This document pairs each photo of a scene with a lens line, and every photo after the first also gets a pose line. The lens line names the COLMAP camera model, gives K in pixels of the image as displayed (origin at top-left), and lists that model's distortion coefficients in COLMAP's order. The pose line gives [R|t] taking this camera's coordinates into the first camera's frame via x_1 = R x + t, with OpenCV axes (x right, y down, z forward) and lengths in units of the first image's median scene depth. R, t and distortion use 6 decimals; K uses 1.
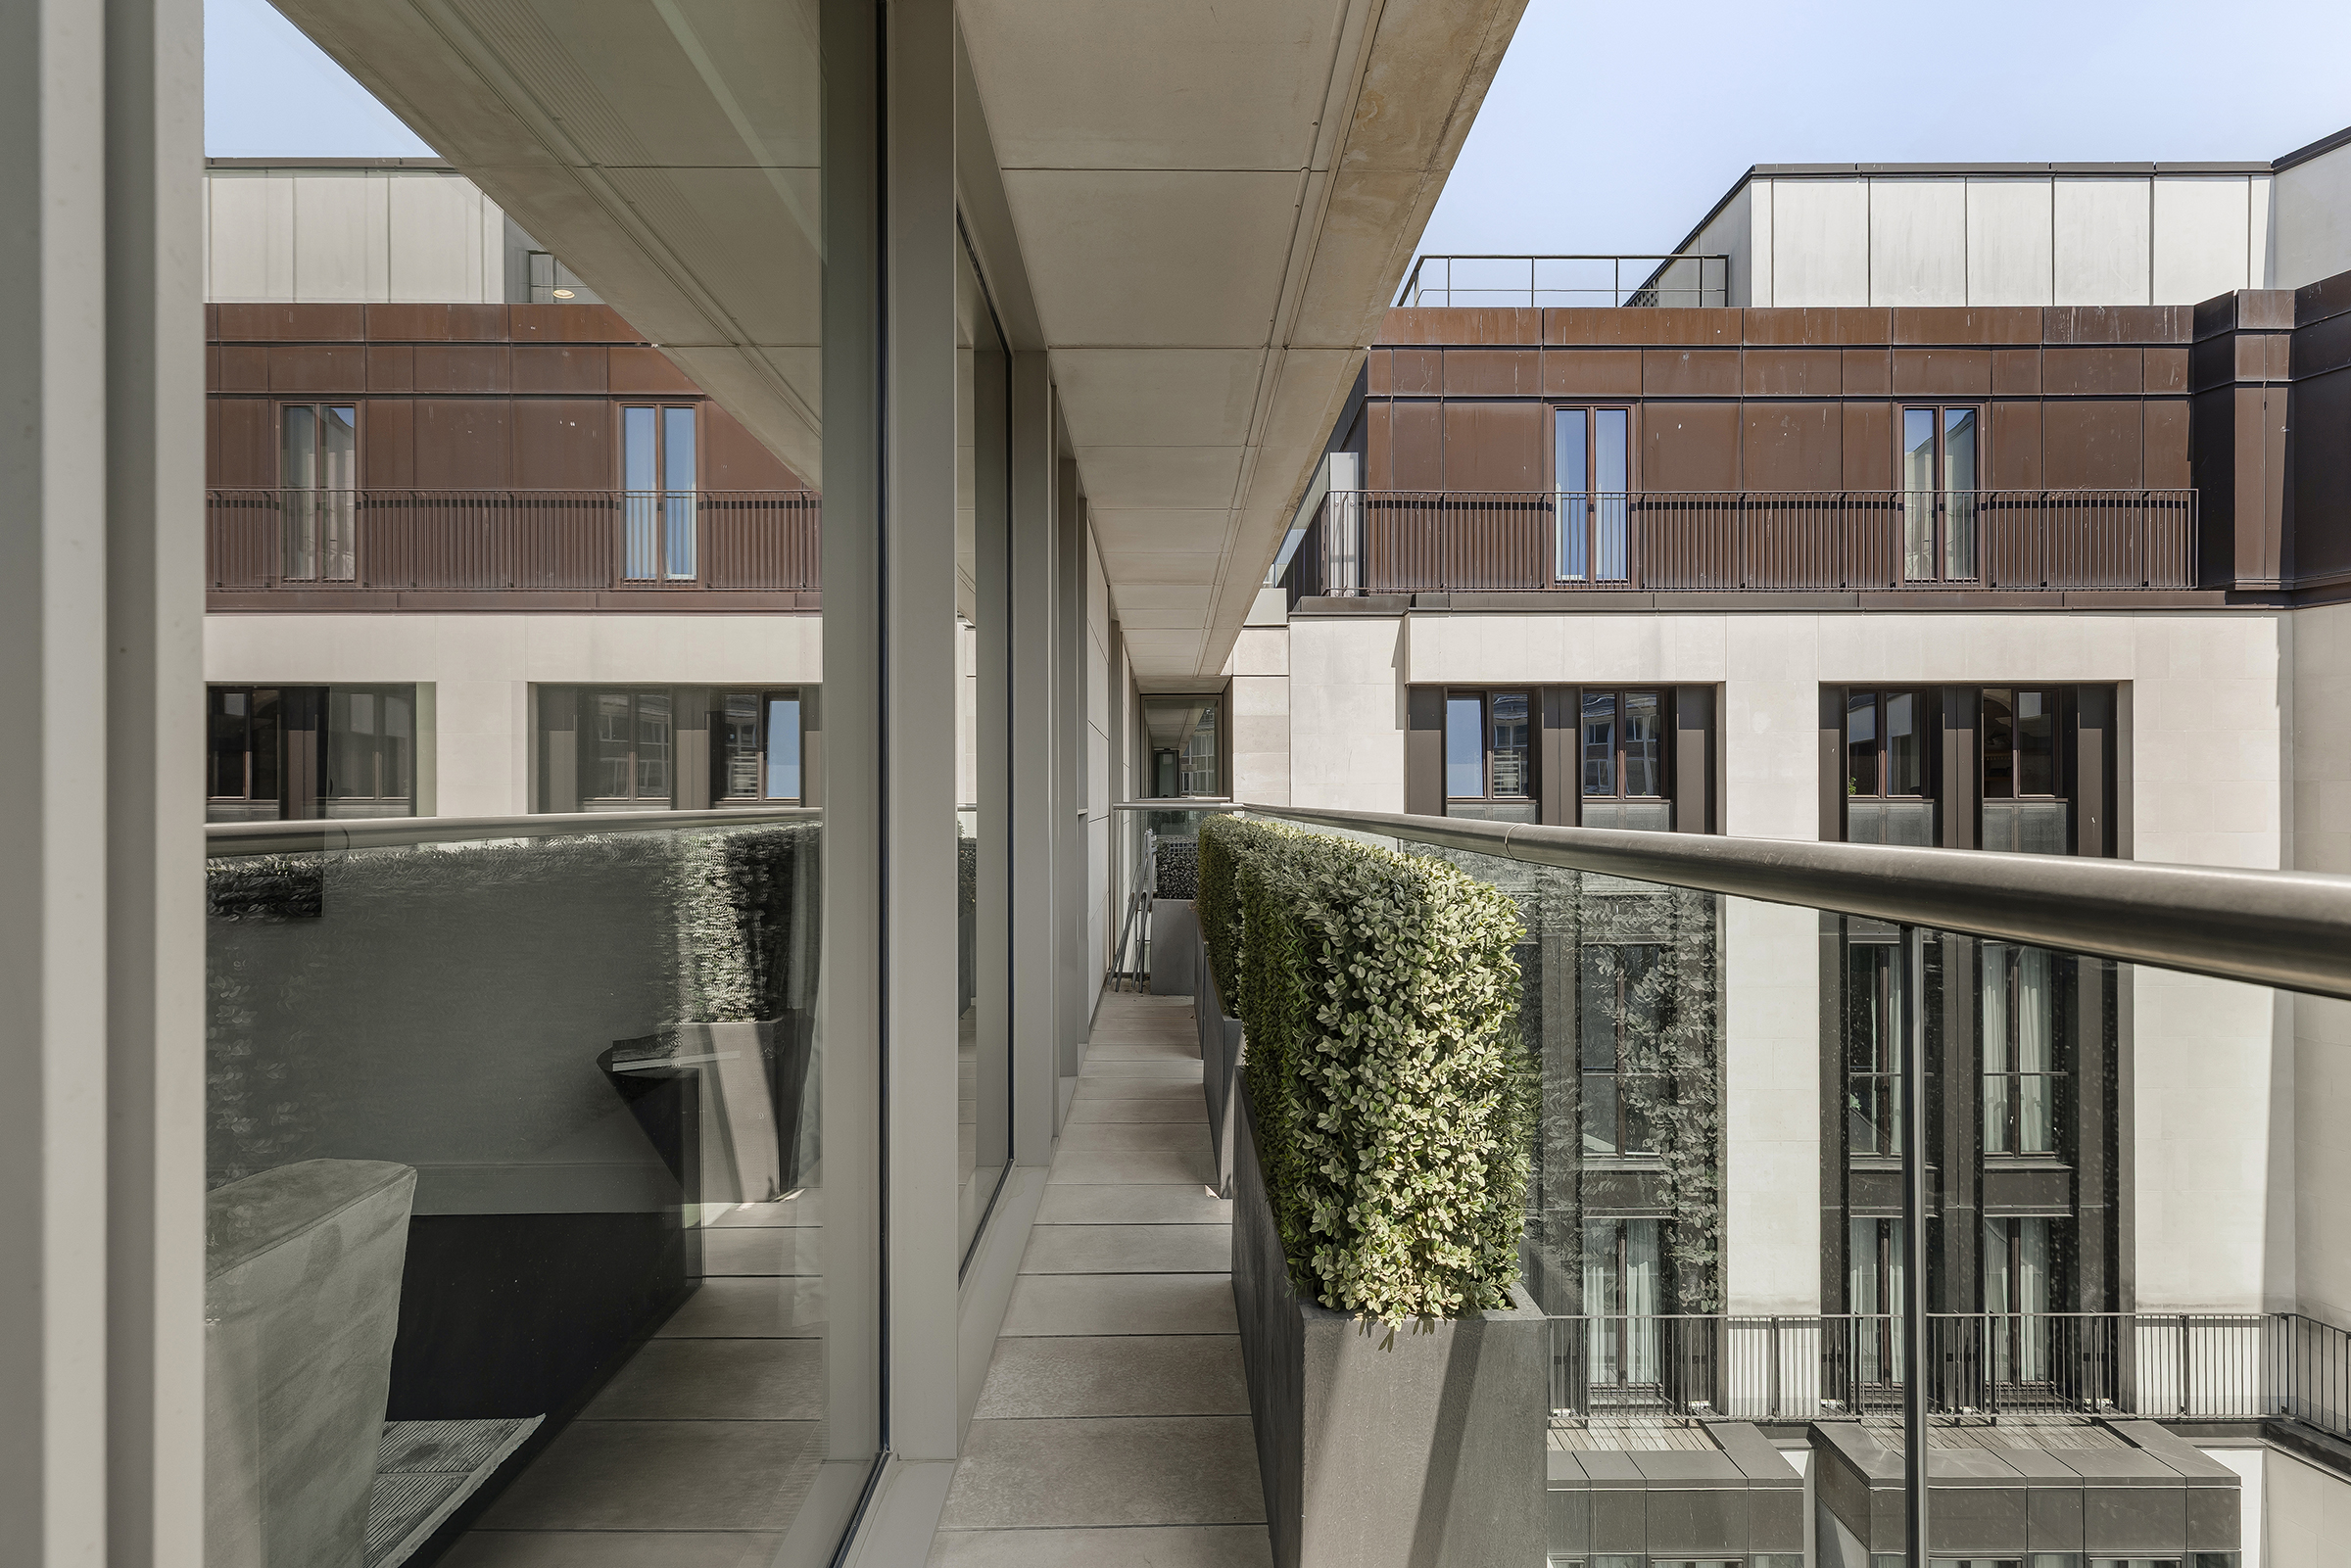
lens RADIAL K [[1072.6, 0, 1176.1], [0, 1072.6, 793.7], [0, 0, 1]] dist [0.004027, -0.001253]
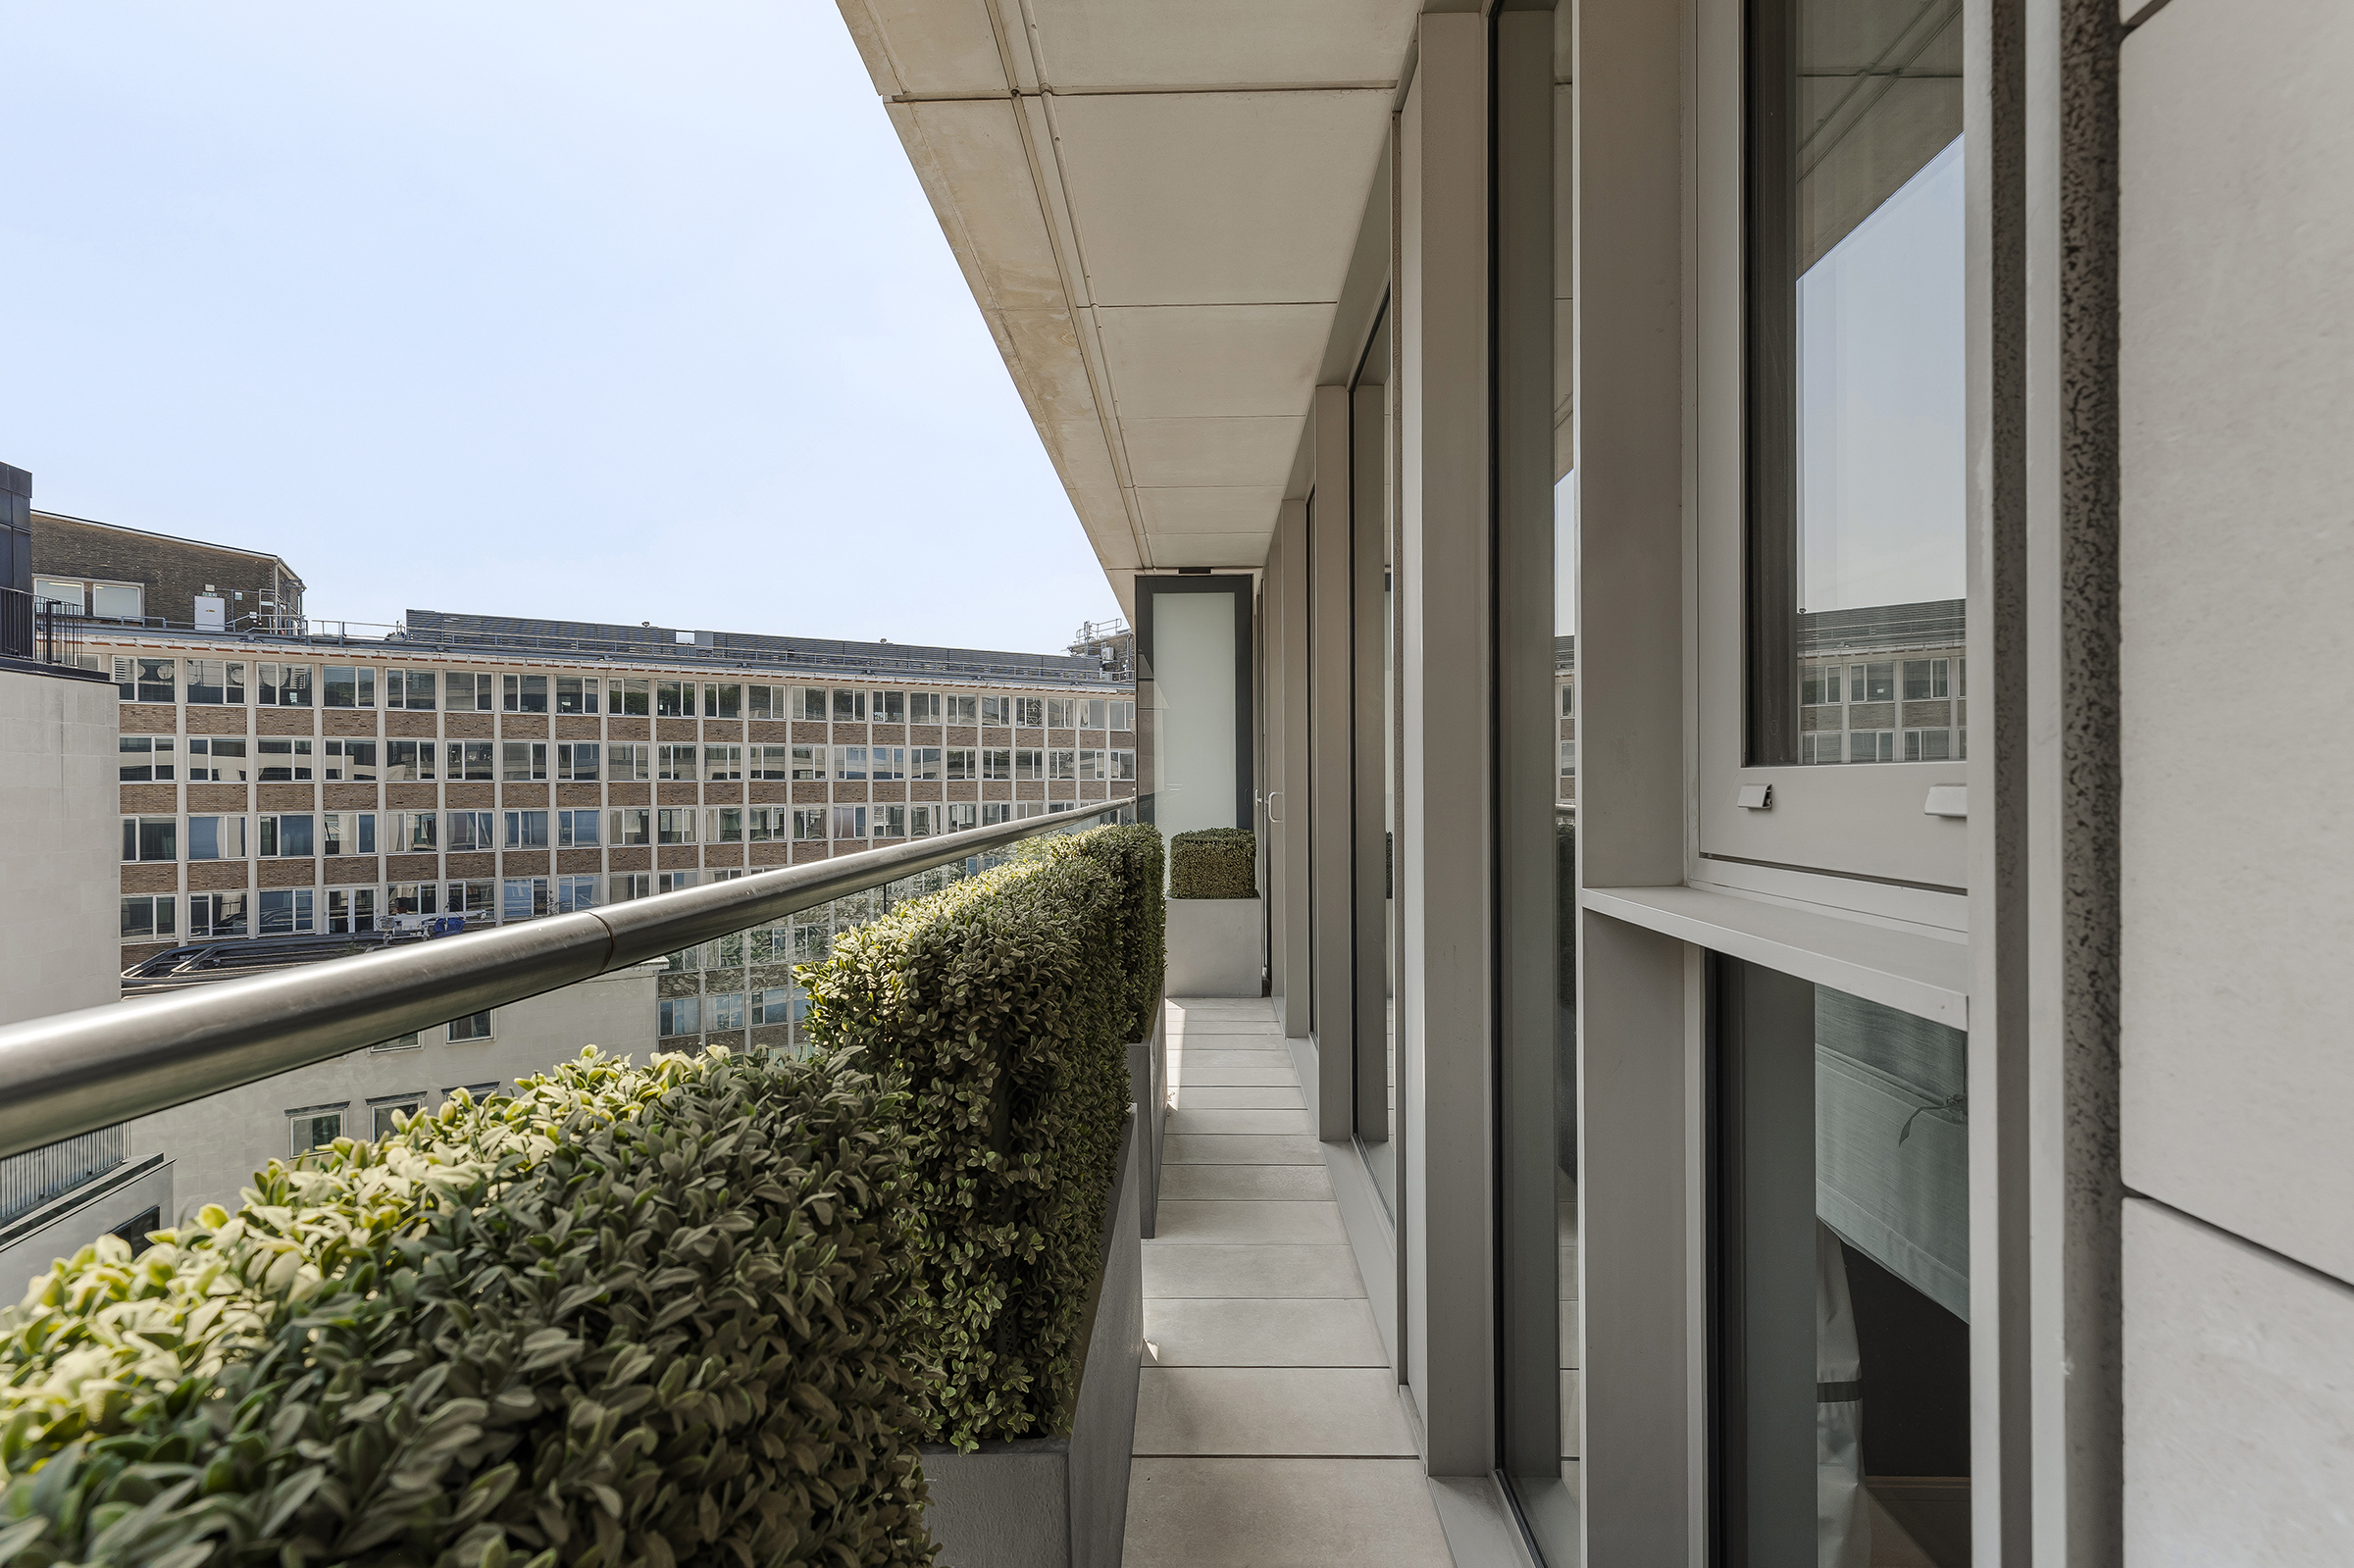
lens RADIAL K [[1074.0, 0, 1178.0], [0, 1074.0, 789.1], [0, 0, 1]] dist [0.004027, -0.001253]
pose [[-0.999513, 0.008547, 0.030027, -0.011268], [0.008467, 0.999960, -0.002781, -0.007078], [-0.030049, -0.002525, -0.999545, 2.243896]]
